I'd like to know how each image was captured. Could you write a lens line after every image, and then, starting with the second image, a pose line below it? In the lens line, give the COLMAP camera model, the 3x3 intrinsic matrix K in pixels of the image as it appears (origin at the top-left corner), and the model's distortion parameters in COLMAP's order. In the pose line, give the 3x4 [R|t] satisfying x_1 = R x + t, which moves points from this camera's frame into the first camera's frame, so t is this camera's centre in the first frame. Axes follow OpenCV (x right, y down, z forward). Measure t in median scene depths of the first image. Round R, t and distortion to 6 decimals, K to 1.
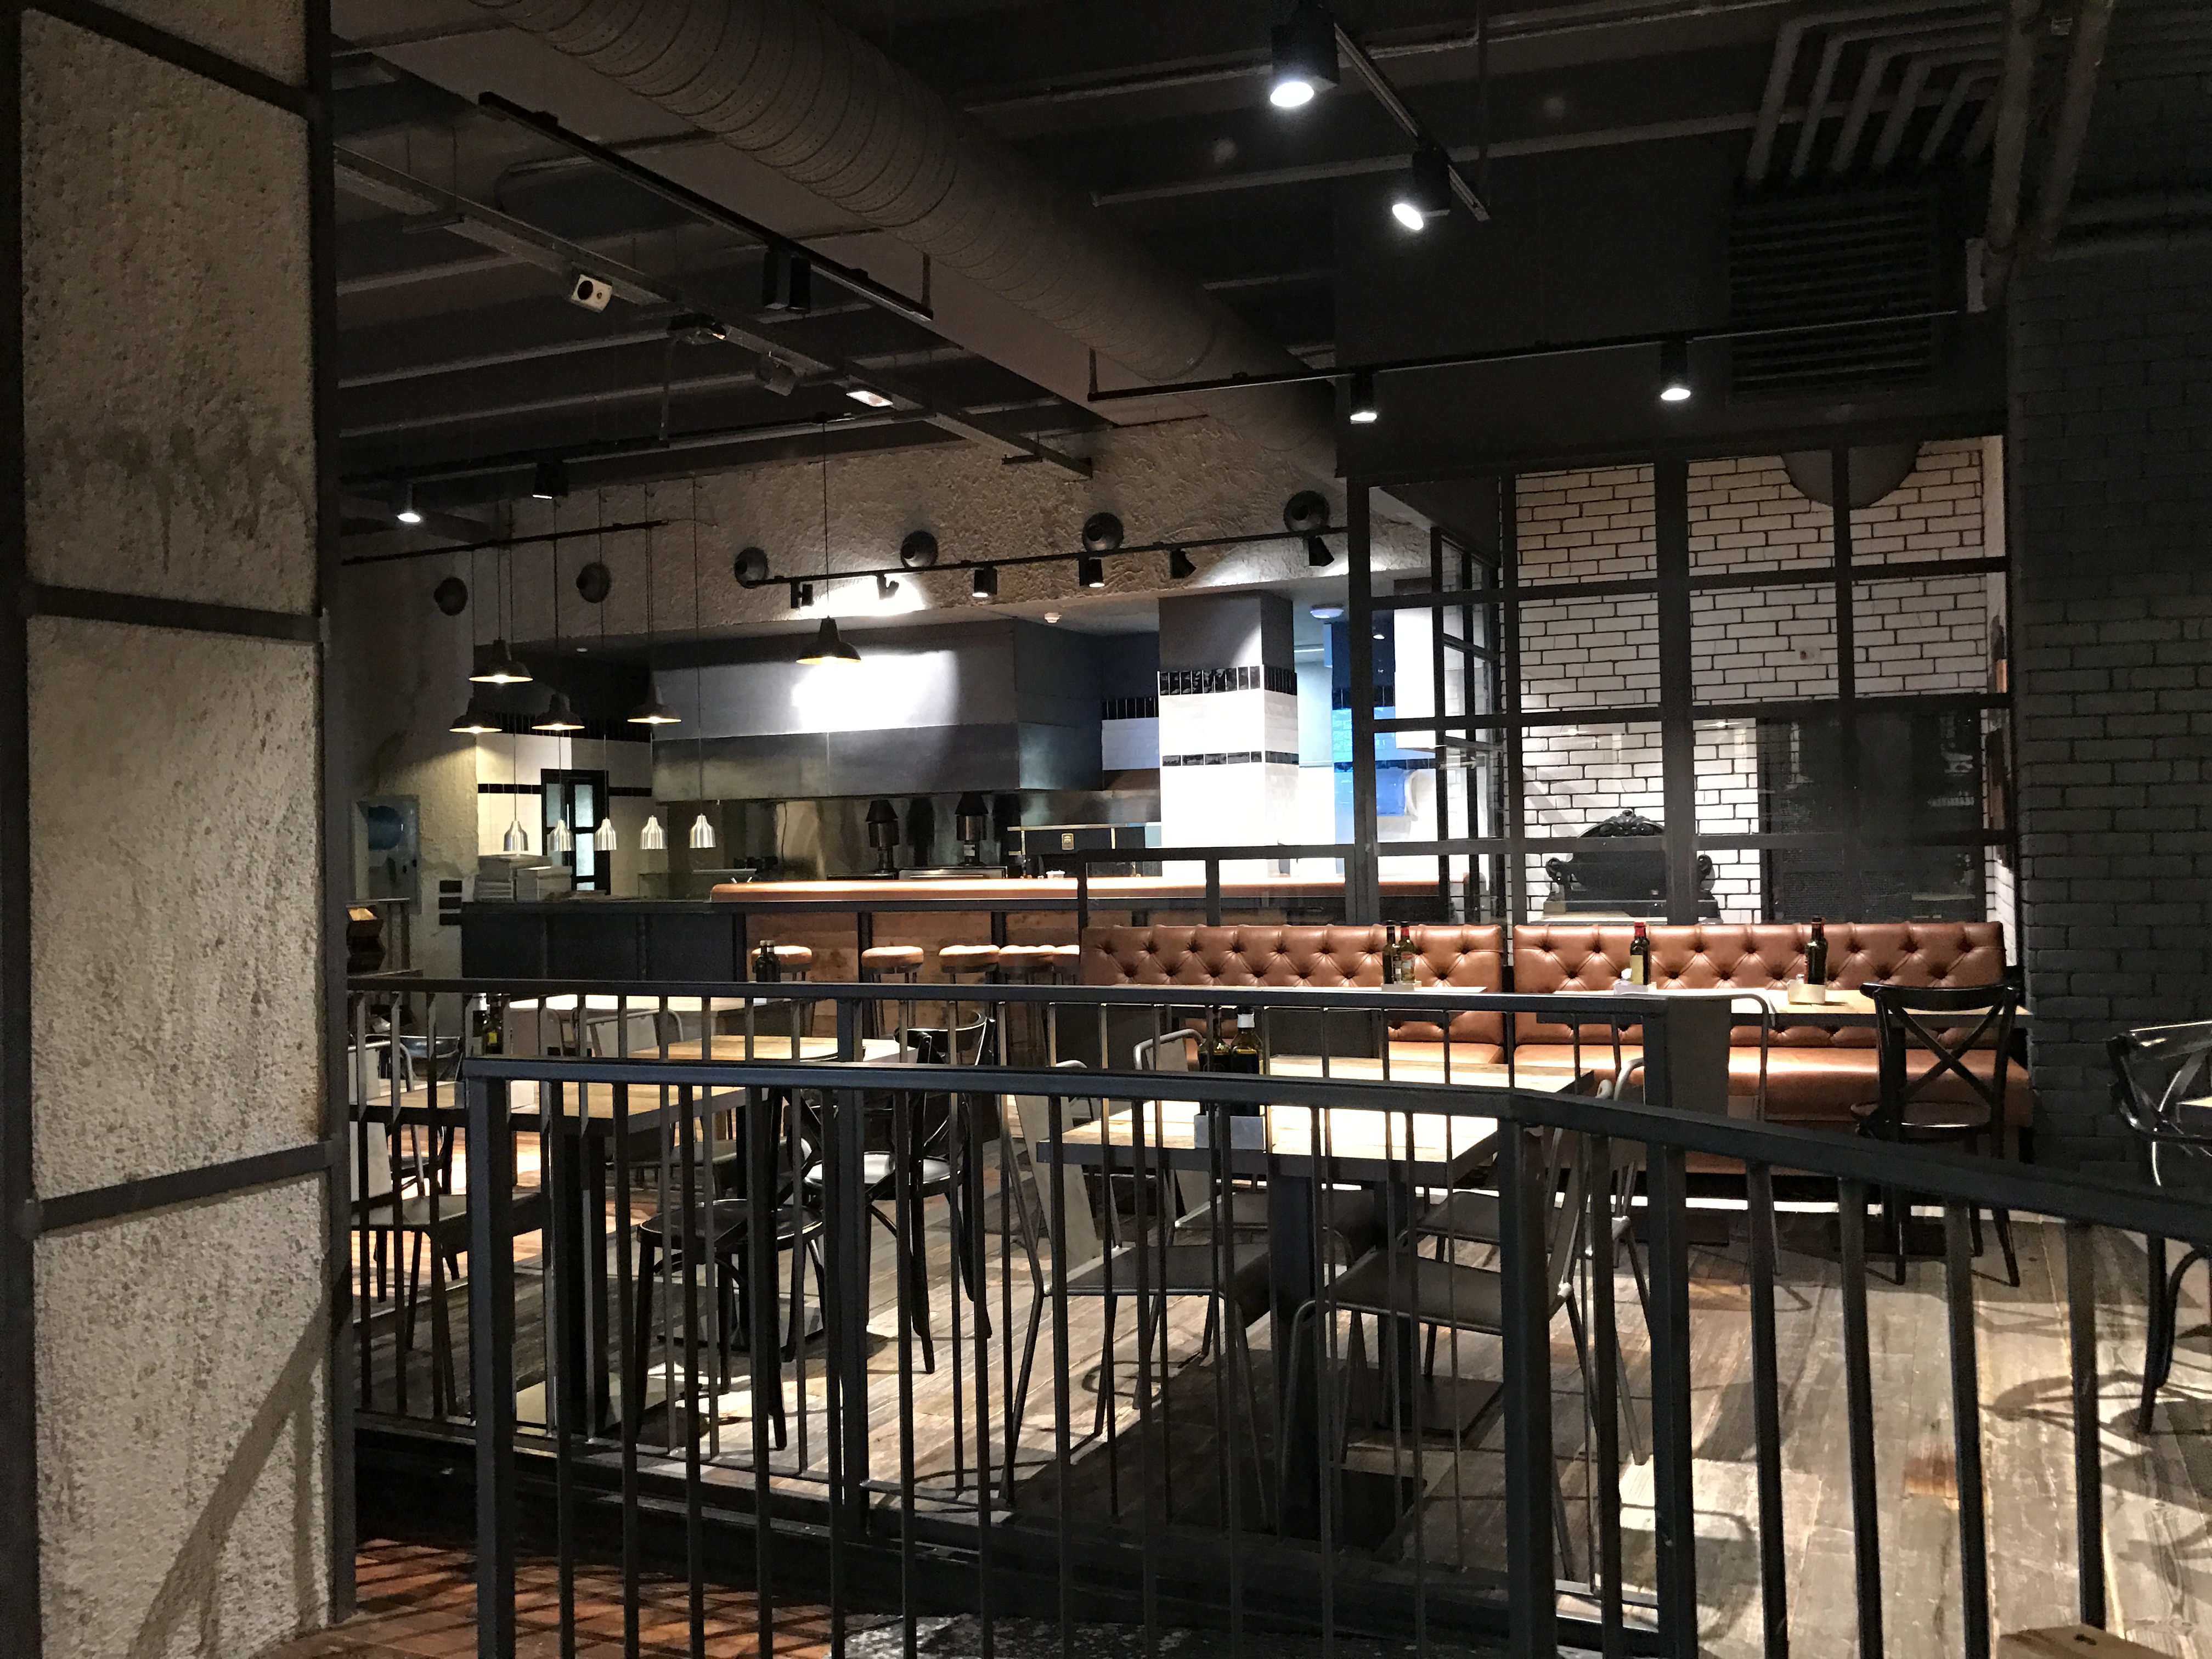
lens RADIAL K [[1819.8, 0, 1079.6], [0, 1819.8, 825.8], [0, 0, 1]] dist [0.104765, -0.099426]
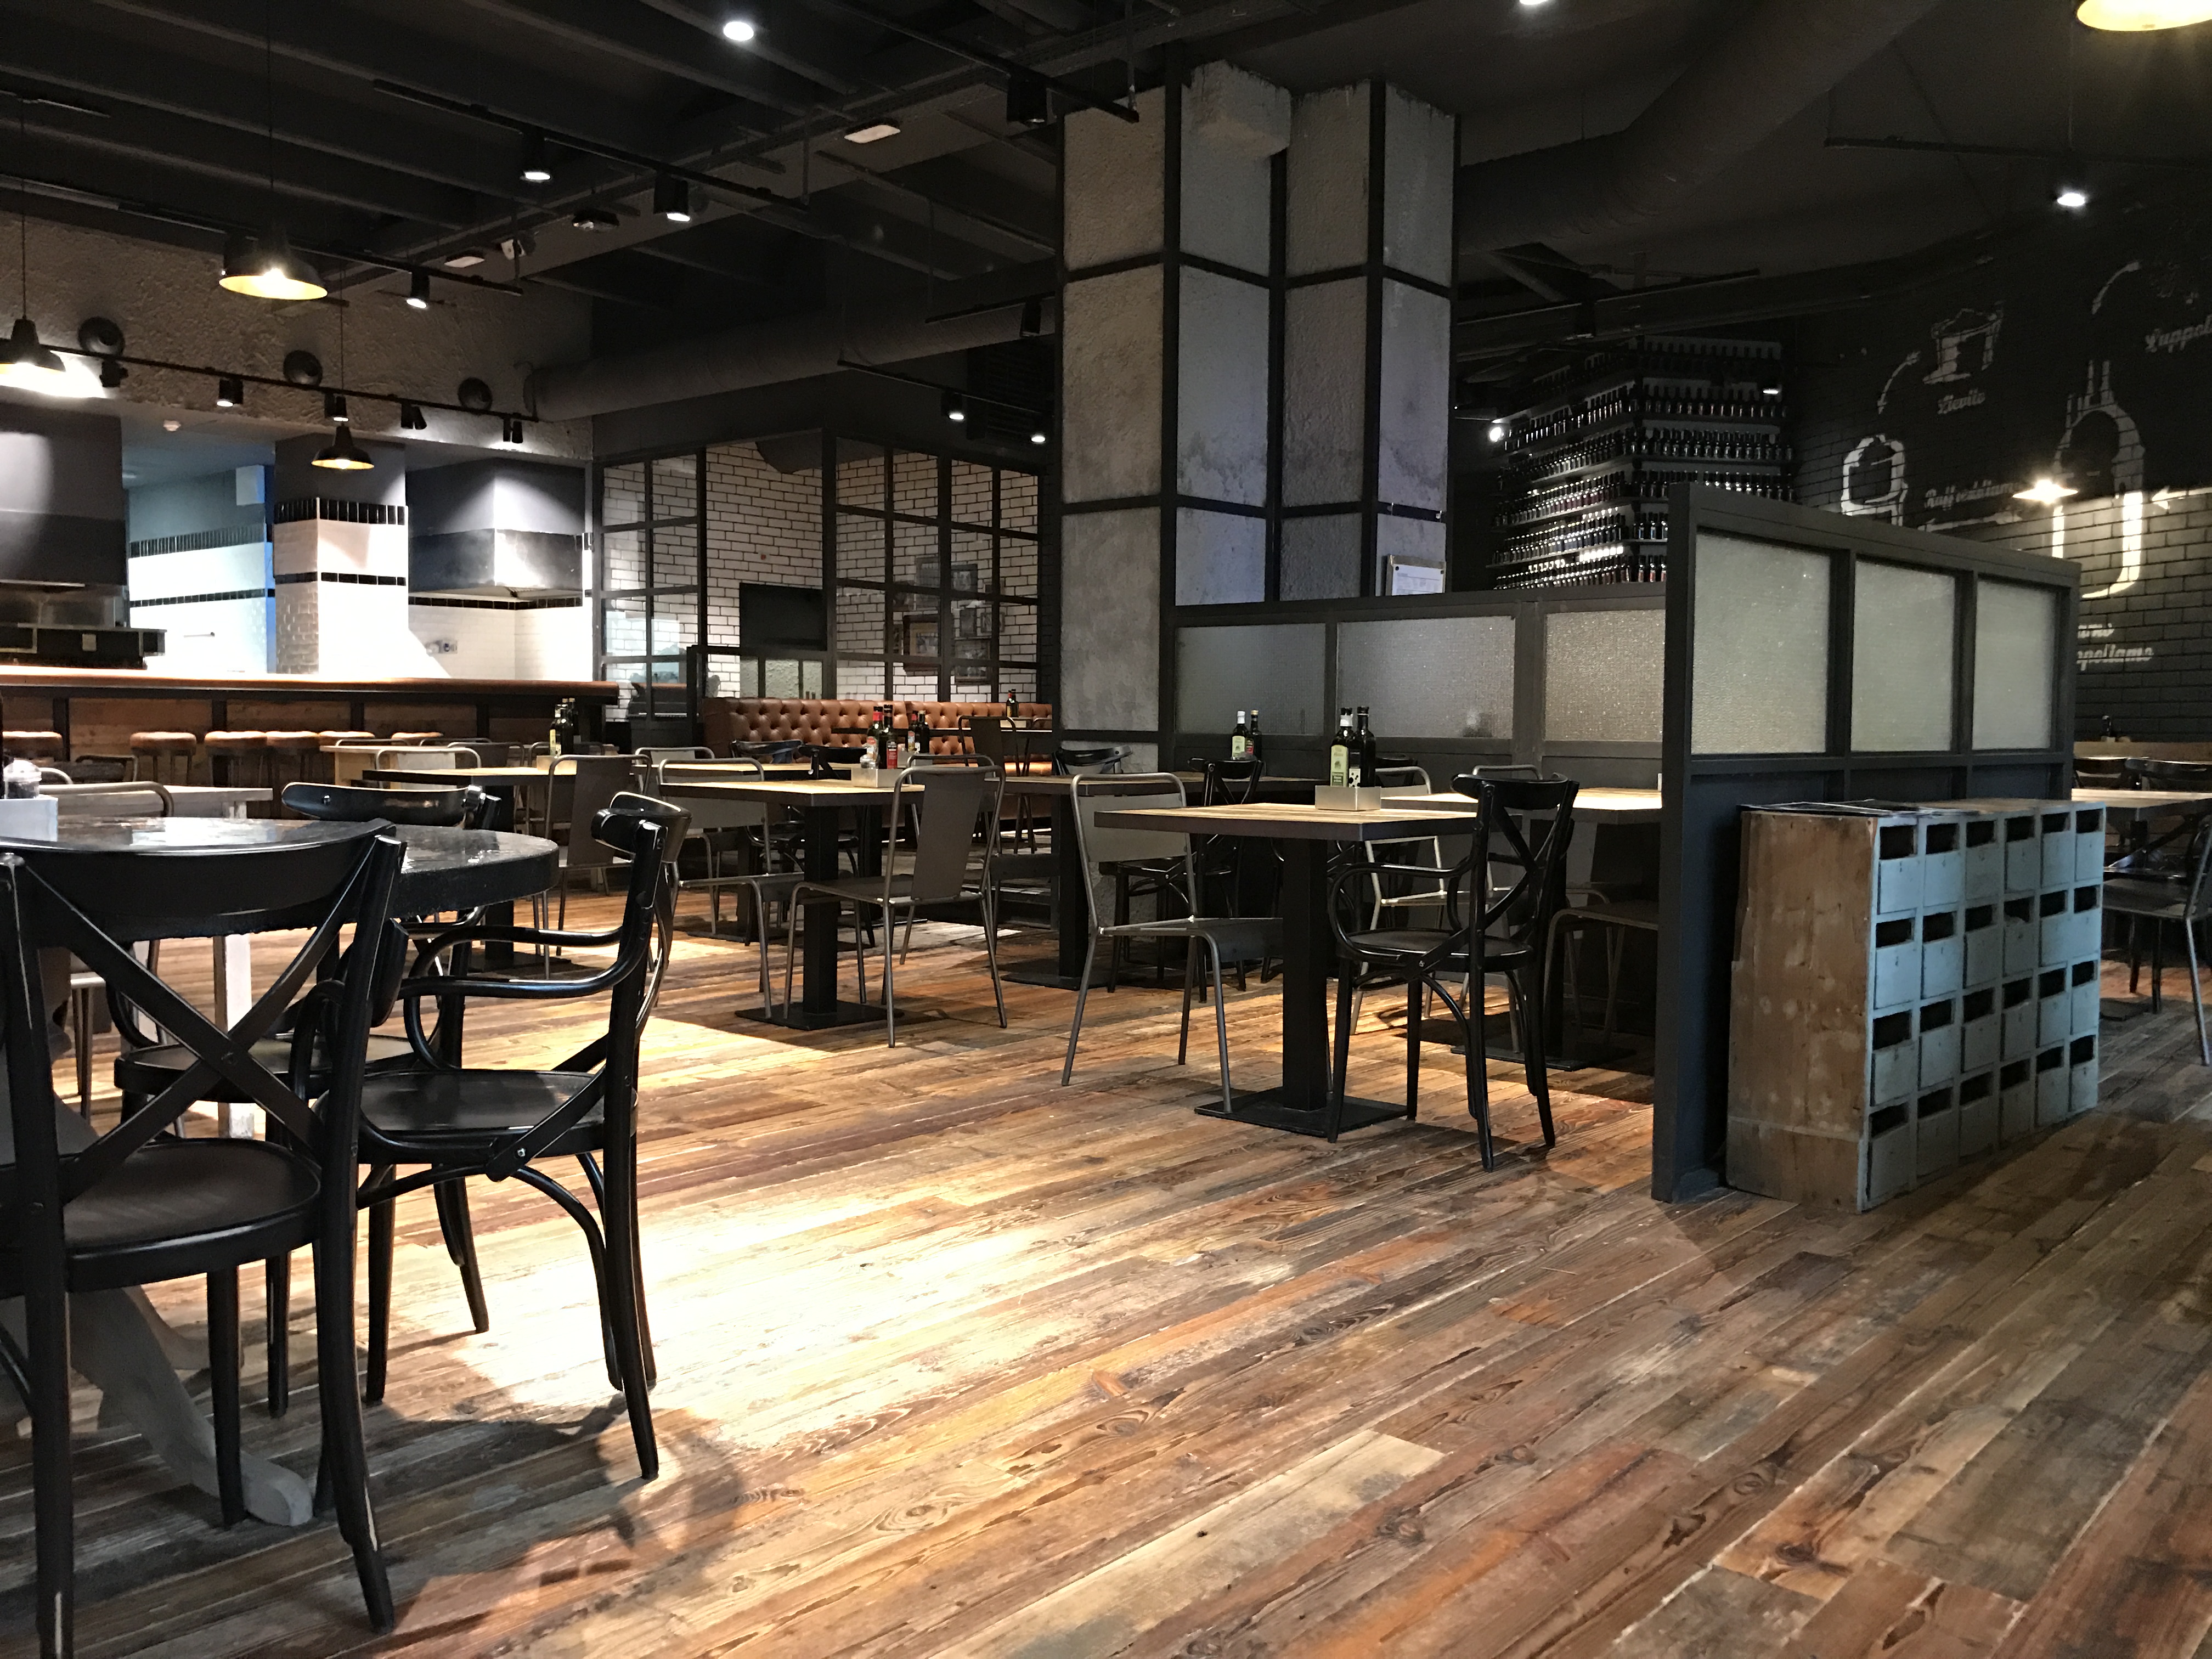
lens RADIAL K [[1839.6, 0, 1106.0], [0, 1839.6, 829.5], [0, 0, 1]] dist [0.042250, 0.013245]
pose [[0.297282, -0.033854, 0.954189, -0.956621], [-0.024025, 0.998790, 0.042922, 0.063998], [-0.954487, -0.035685, 0.296109, 0.174597]]
